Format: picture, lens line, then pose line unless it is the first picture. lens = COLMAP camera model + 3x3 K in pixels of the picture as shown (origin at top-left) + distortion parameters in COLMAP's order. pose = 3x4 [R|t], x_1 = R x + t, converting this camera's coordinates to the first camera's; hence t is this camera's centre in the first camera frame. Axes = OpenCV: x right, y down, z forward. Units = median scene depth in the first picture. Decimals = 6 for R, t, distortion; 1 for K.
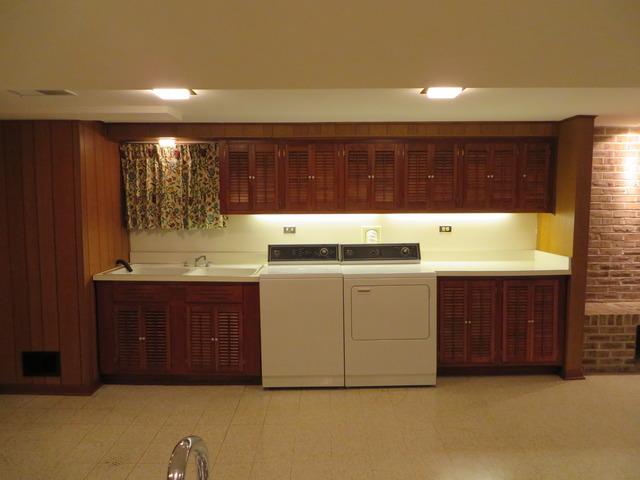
lens RADIAL K [[466.5, 0, 320.0], [0, 466.5, 240.0], [0, 0, 1]] dist [-0.012230, -0.002809]
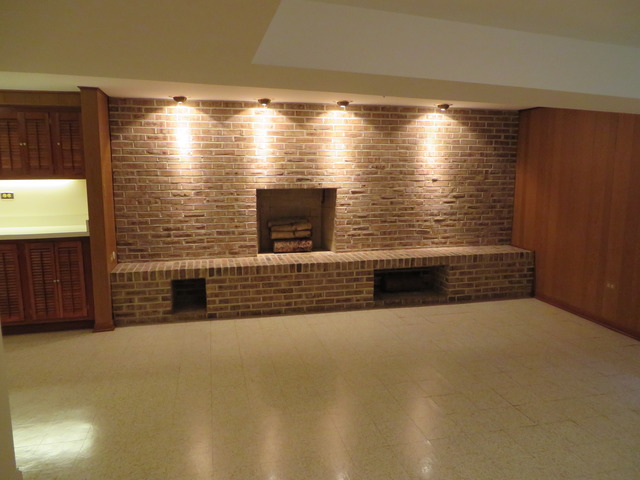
lens RADIAL K [[466.5, 0, 320.0], [0, 466.5, 240.0], [0, 0, 1]] dist [-0.012230, -0.002809]
pose [[0.975221, -0.031594, 0.218964, 0.776829], [0.017784, 0.997743, 0.064757, 0.021363], [-0.220516, -0.059258, 0.973582, -0.164694]]
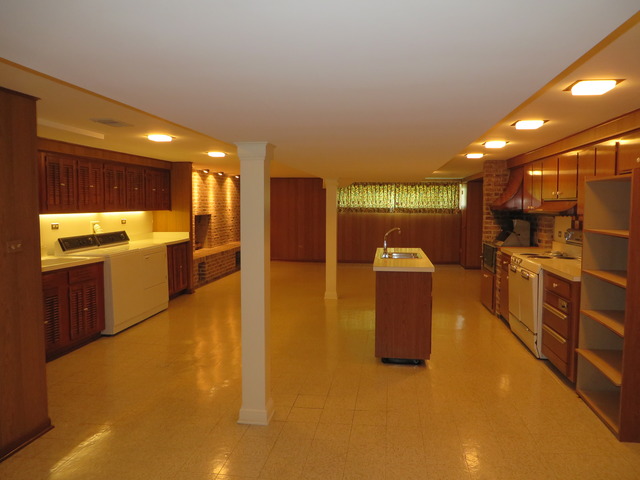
lens RADIAL K [[466.5, 0, 320.0], [0, 466.5, 240.0], [0, 0, 1]] dist [-0.012230, -0.002809]
pose [[0.155097, -0.072503, 0.985235, -1.264908], [0.079849, 0.994960, 0.060649, -0.005028], [-0.984667, 0.069264, 0.160105, 0.119690]]
